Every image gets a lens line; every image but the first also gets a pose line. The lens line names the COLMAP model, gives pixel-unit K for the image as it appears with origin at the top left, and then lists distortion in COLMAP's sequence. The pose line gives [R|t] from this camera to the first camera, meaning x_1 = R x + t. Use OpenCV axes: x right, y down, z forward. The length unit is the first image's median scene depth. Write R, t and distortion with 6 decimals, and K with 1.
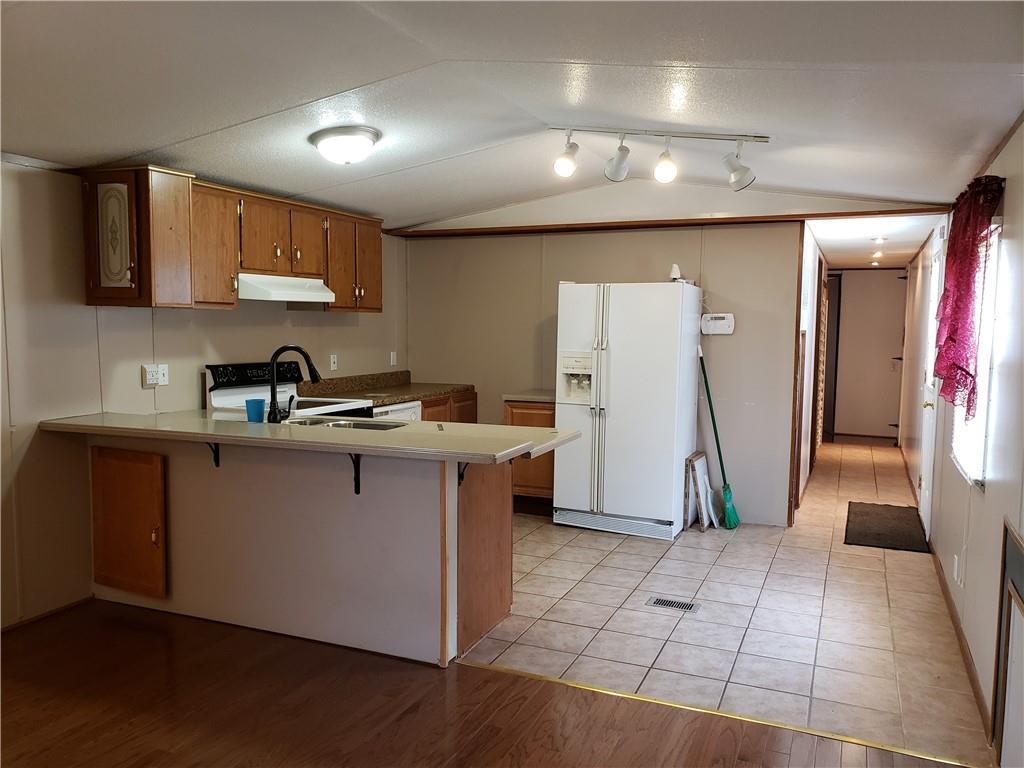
lens RADIAL K [[792.5, 0, 512.0], [0, 792.5, 384.0], [0, 0, 1]] dist [0.033574, -0.065898]
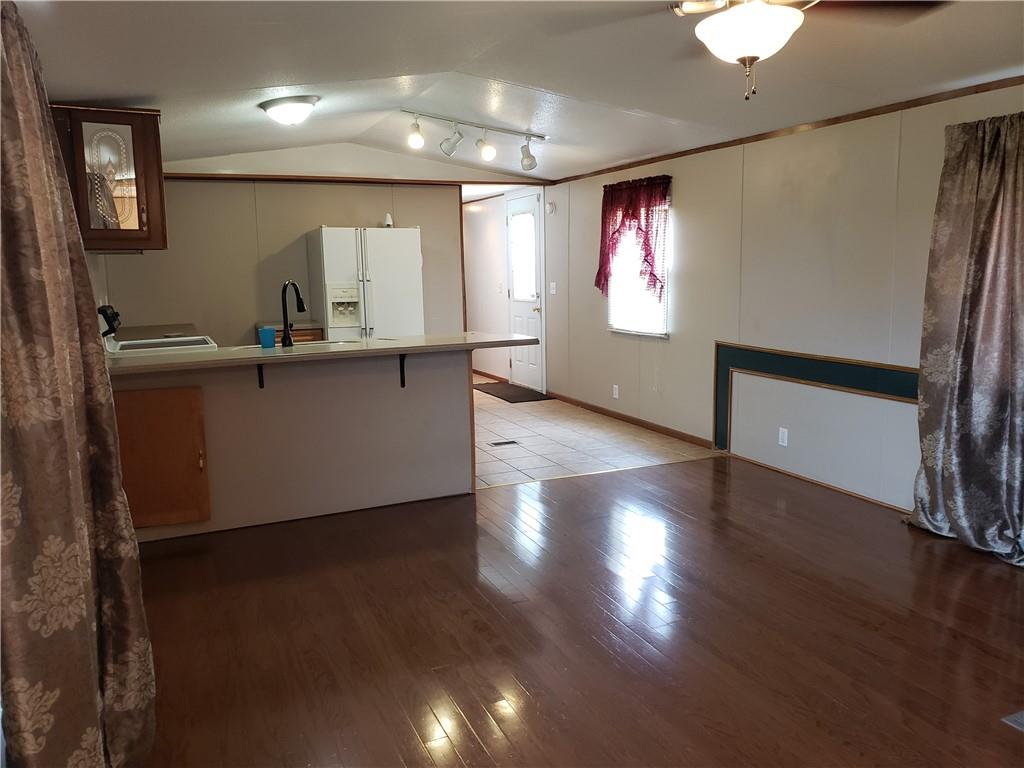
lens RADIAL K [[792.5, 0, 512.0], [0, 792.5, 384.0], [0, 0, 1]] dist [0.033574, -0.065898]
pose [[0.670716, -0.132933, 0.729704, -0.765456], [0.081128, 0.991054, 0.105975, 0.004354], [-0.737264, -0.011880, 0.675501, -0.032393]]
